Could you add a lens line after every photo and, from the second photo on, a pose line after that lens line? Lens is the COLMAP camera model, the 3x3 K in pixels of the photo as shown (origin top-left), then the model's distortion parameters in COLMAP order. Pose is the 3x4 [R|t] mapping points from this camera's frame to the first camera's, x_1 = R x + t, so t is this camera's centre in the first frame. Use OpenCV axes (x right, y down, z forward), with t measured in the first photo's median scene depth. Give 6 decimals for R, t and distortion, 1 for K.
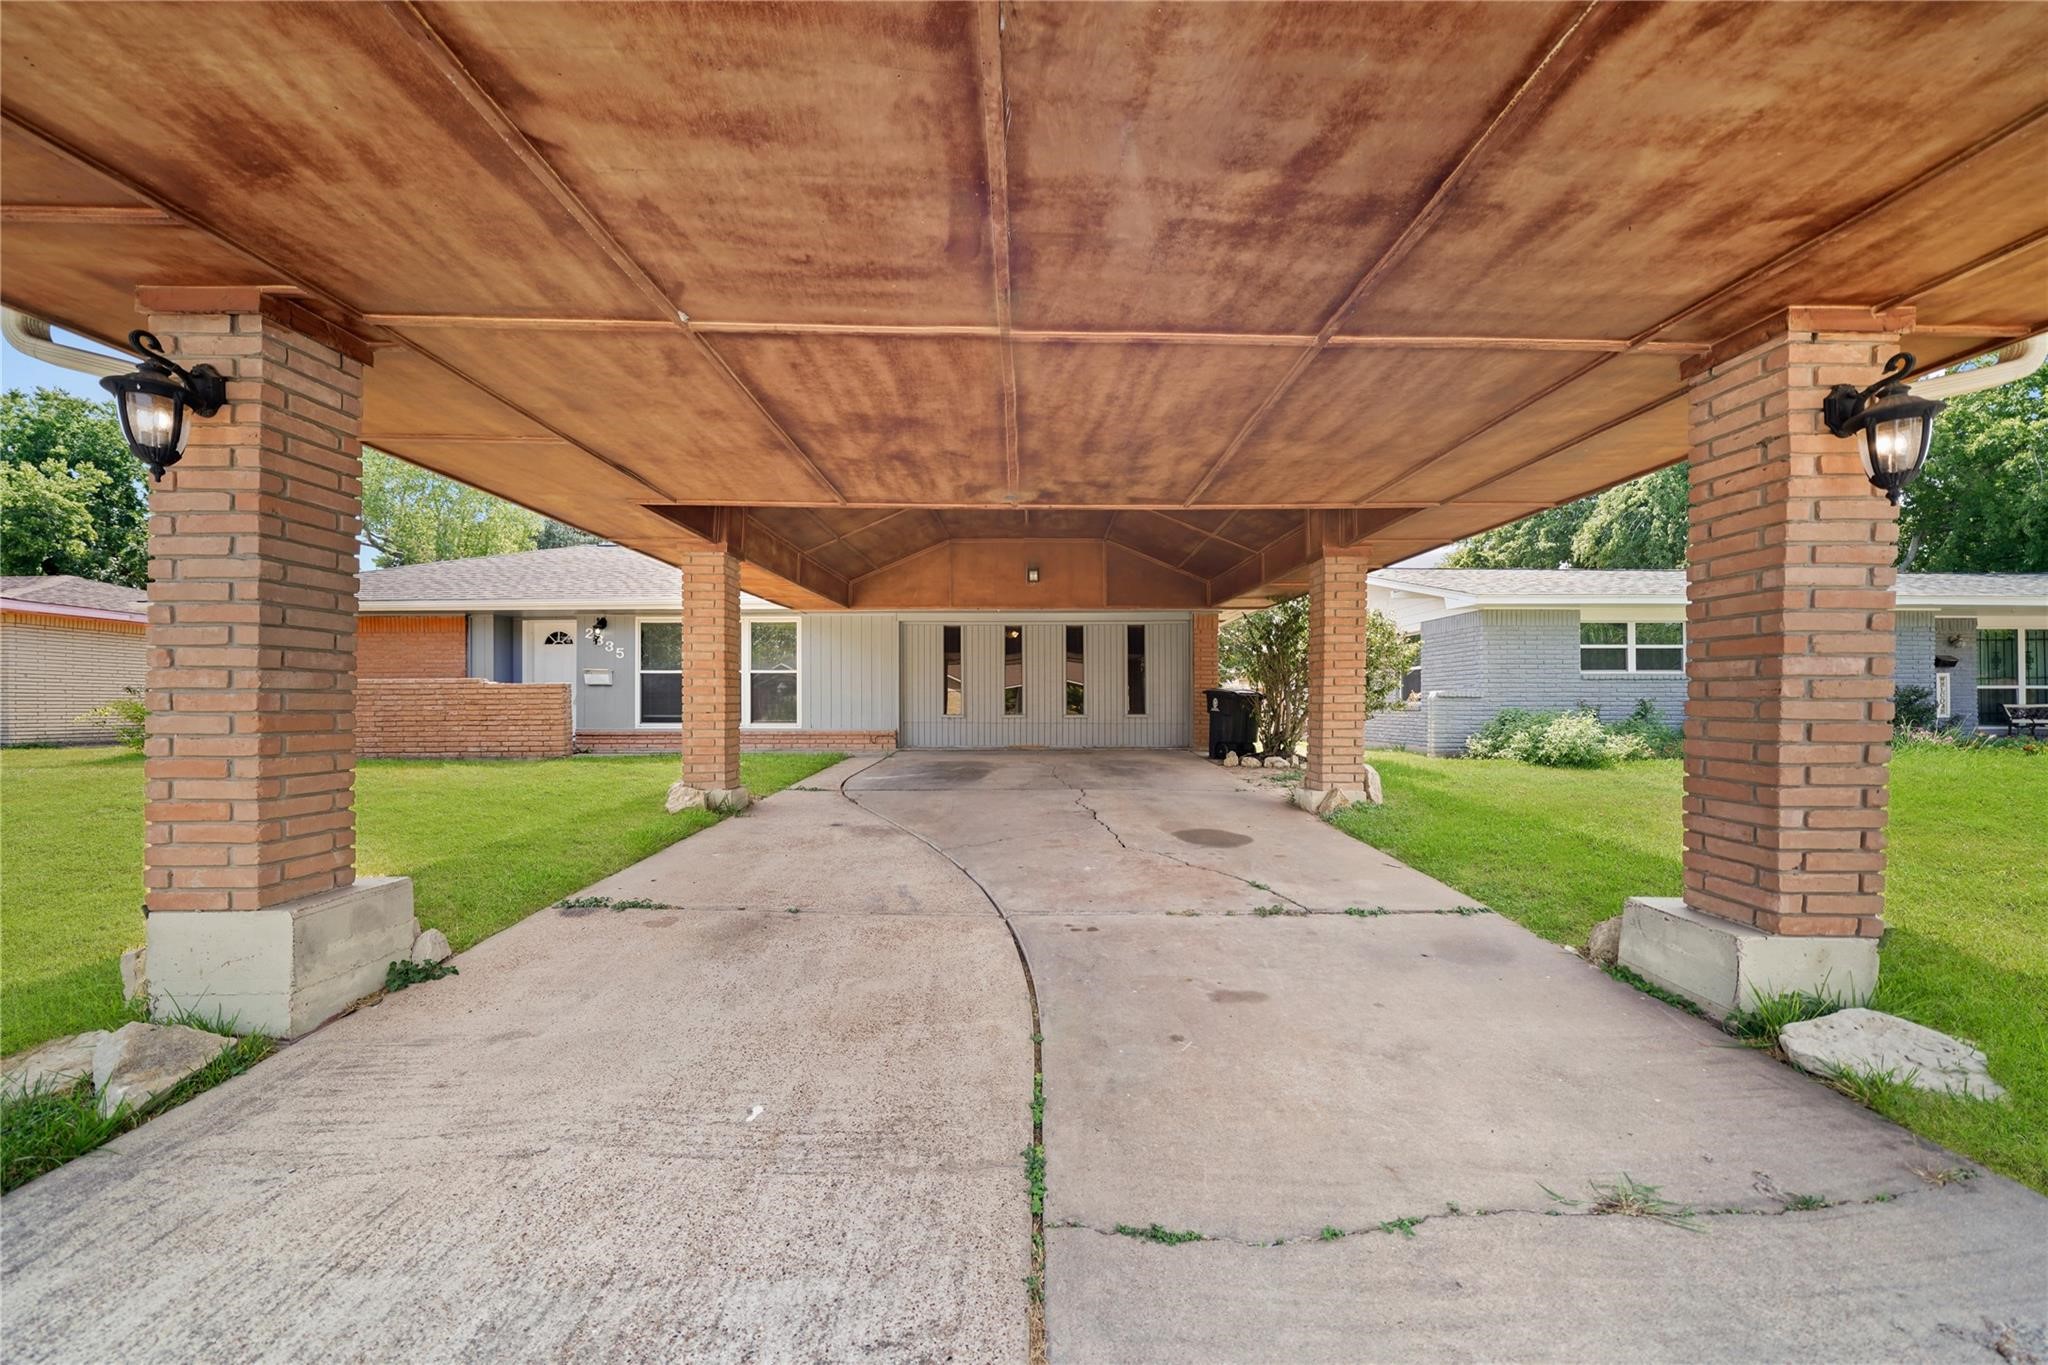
lens RADIAL K [[700.8, 0, 1029.8], [0, 700.8, 728.5], [0, 0, 1]] dist [-0.021387, -0.000008]
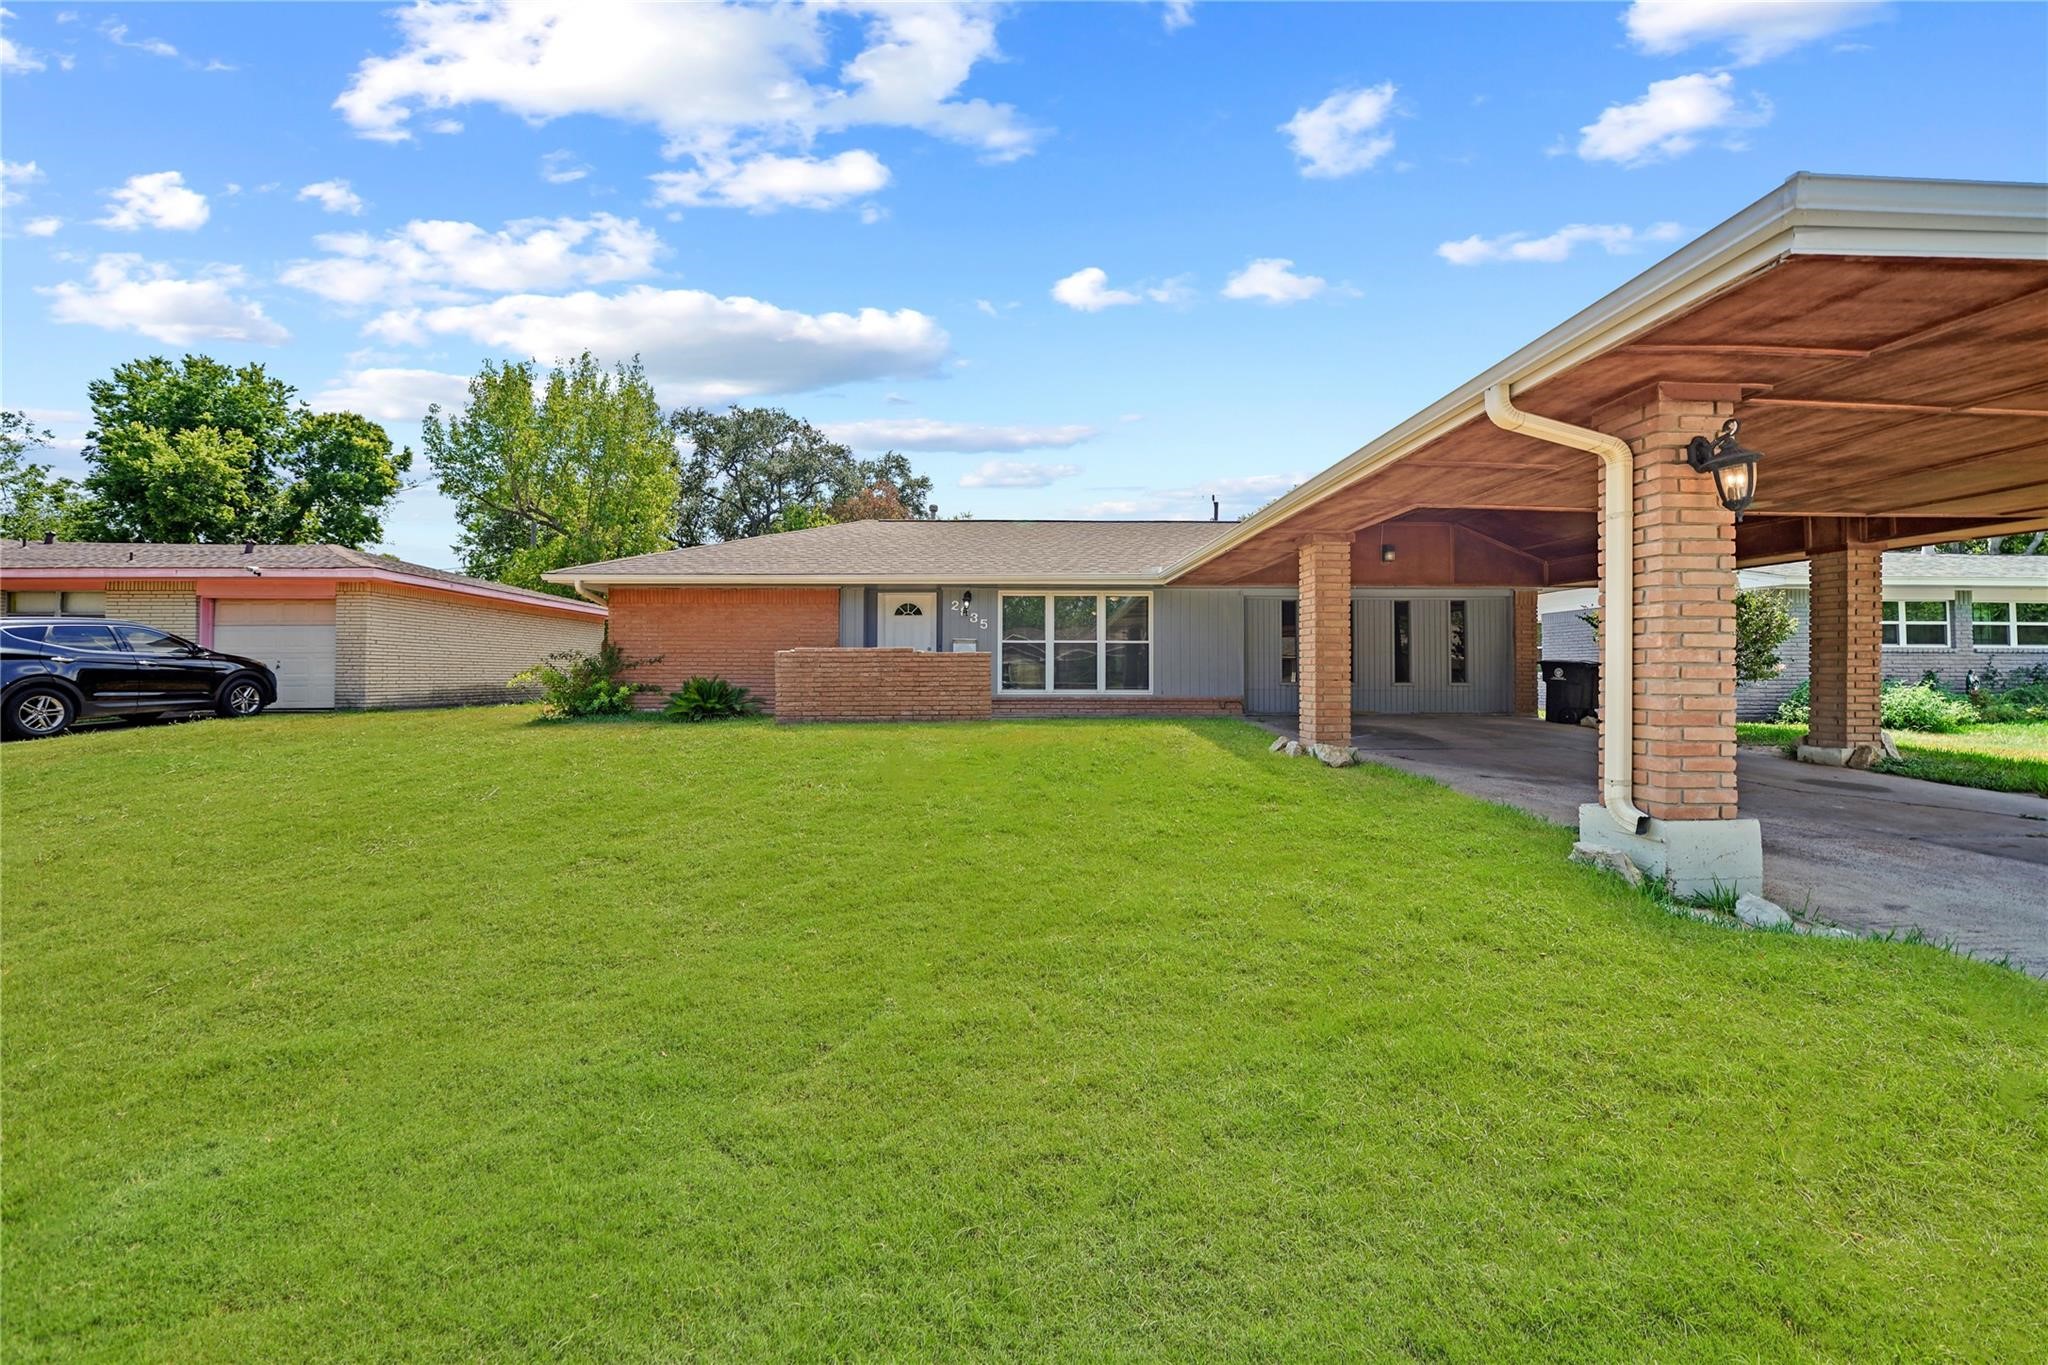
lens RADIAL K [[711.8, 0, 1018.2], [0, 711.8, 682.2], [0, 0, 1]] dist [-0.015940, -0.000086]
pose [[0.999995, 0.002561, -0.001738, -0.555838], [-0.002595, 0.999798, -0.019906, 0.003130], [0.001686, 0.019910, 0.999800, -0.099267]]
